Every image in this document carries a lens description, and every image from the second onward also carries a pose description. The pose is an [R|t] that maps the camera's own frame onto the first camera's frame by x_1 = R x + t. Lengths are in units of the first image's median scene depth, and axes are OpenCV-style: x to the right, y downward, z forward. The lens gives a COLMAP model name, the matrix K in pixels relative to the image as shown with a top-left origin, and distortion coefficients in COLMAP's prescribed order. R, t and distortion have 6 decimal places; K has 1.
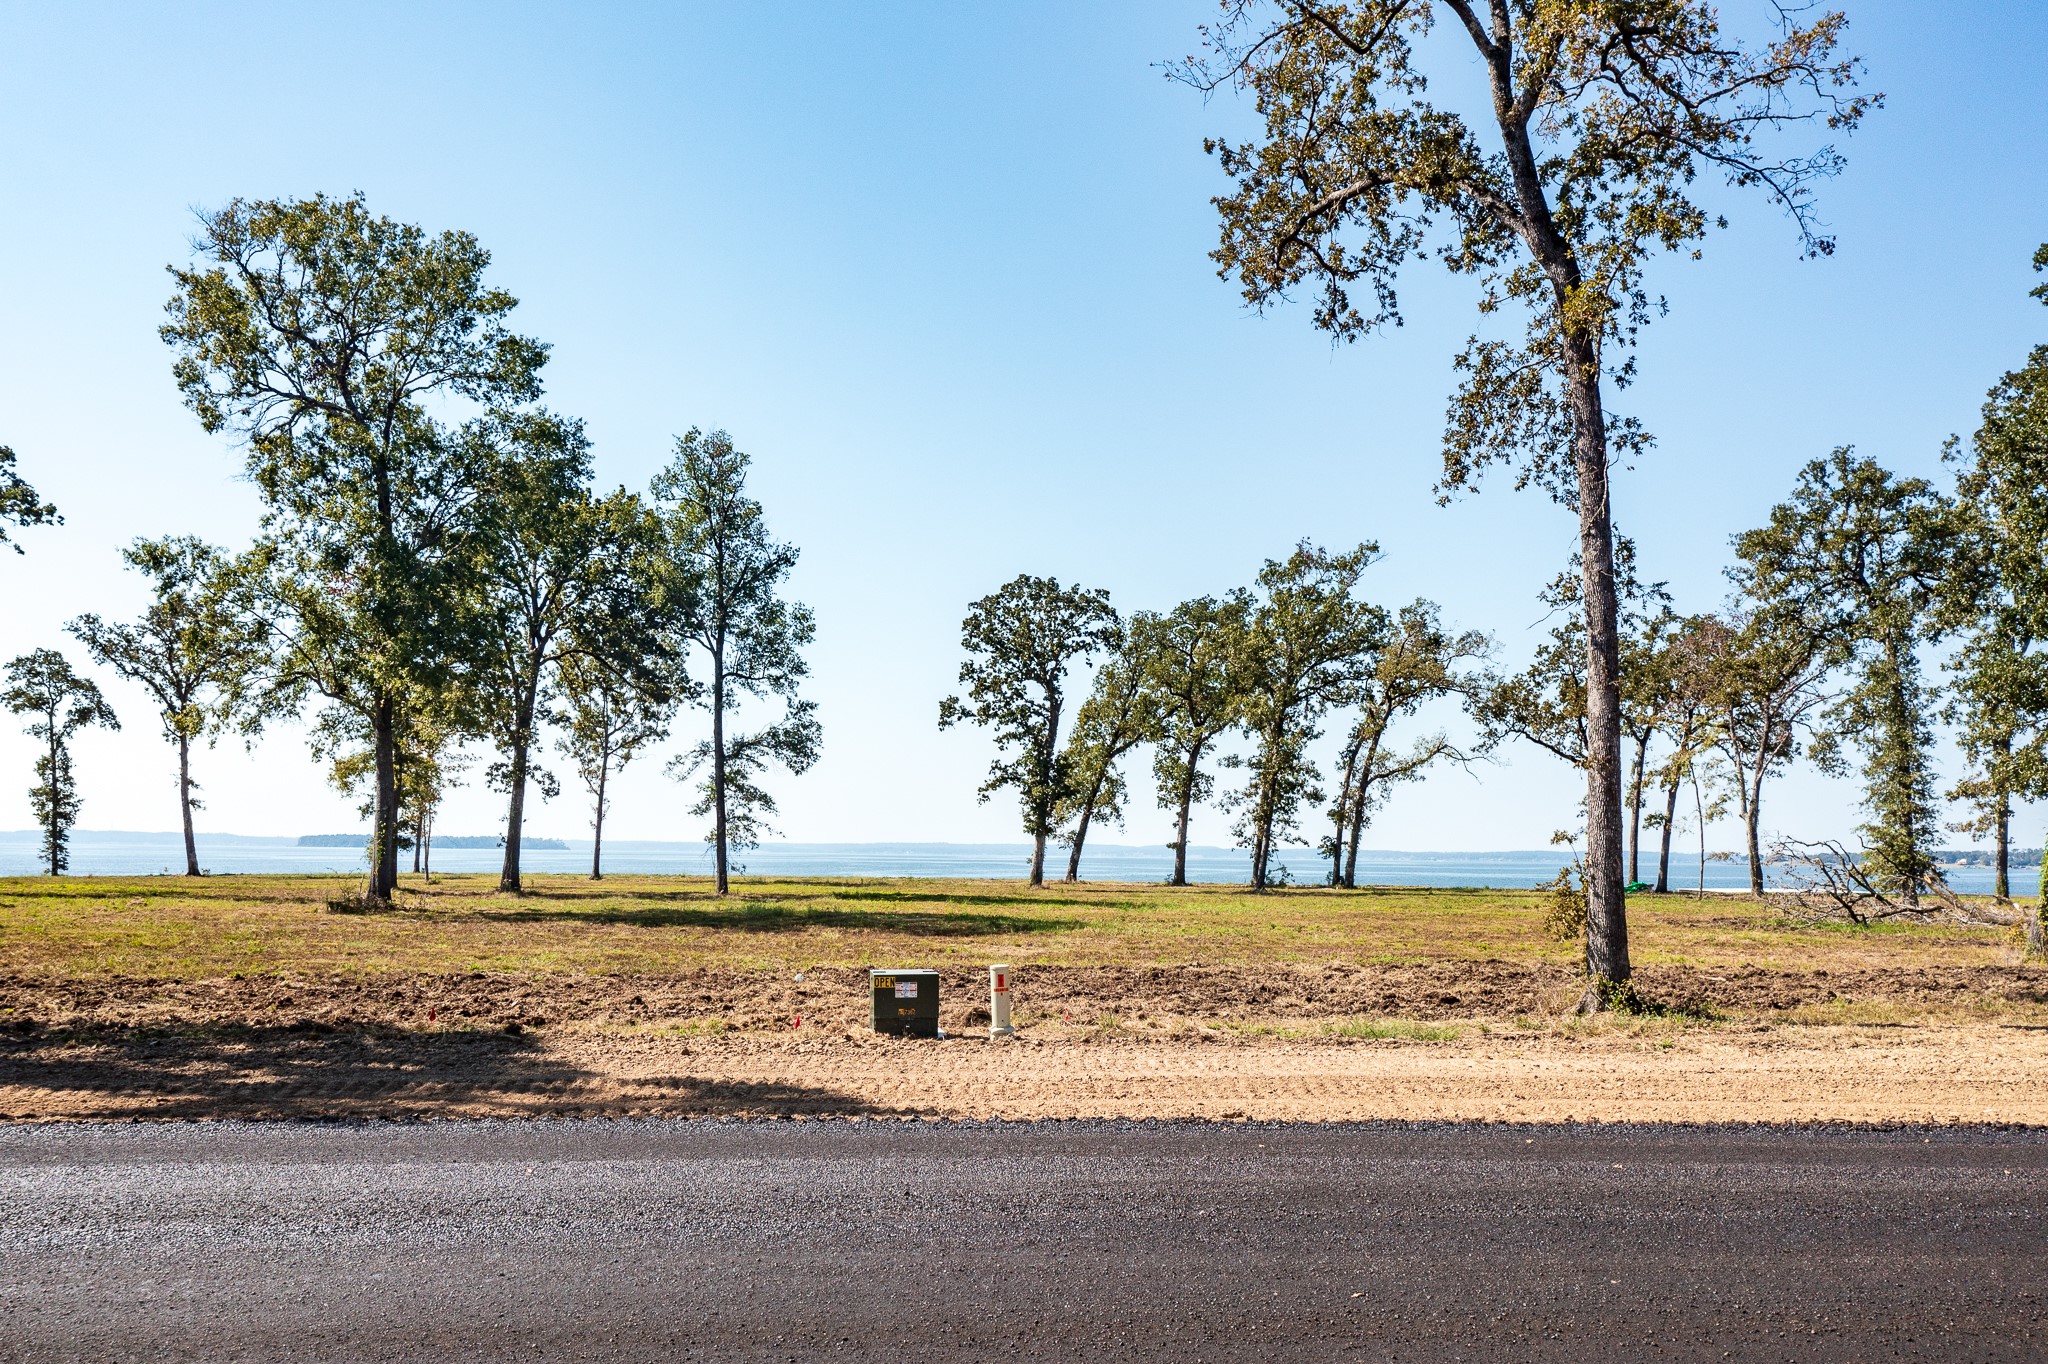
lens RADIAL K [[1671.3, 0, 1010.6], [0, 1671.3, 671.8], [0, 0, 1]] dist [-0.006818, 0.009724]
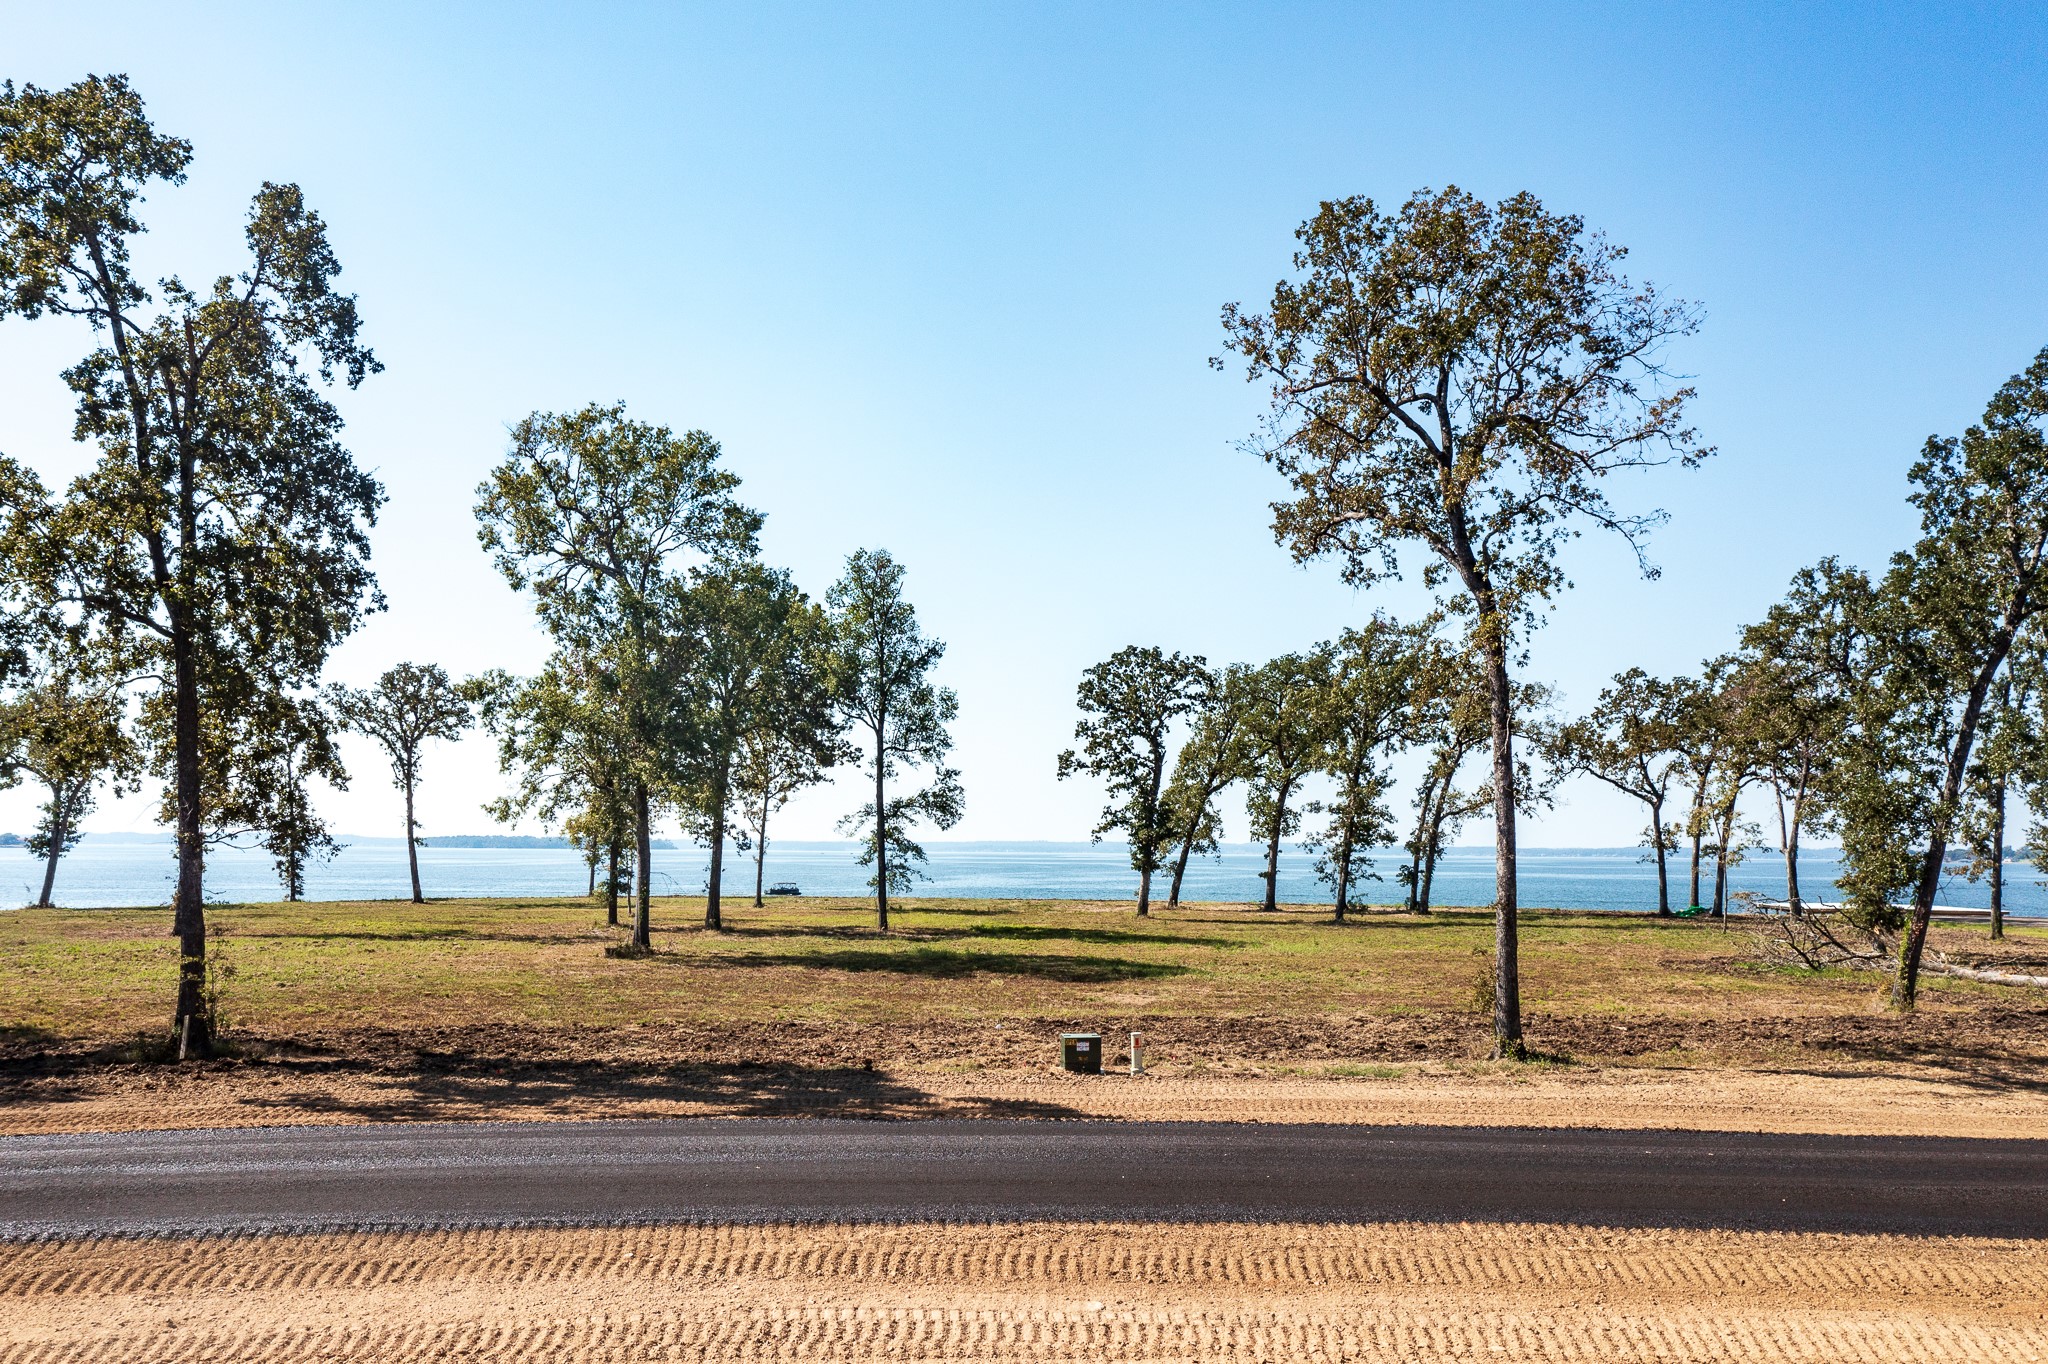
lens RADIAL K [[1679.6, 0, 1024.0], [0, 1679.6, 682.0], [0, 0, 1]] dist [-0.010222, 0.018659]
pose [[0.998694, -0.003001, -0.050996, -0.008771], [0.003414, 0.999962, 0.008016, -0.054598], [0.050970, -0.008180, 0.998667, -0.201306]]
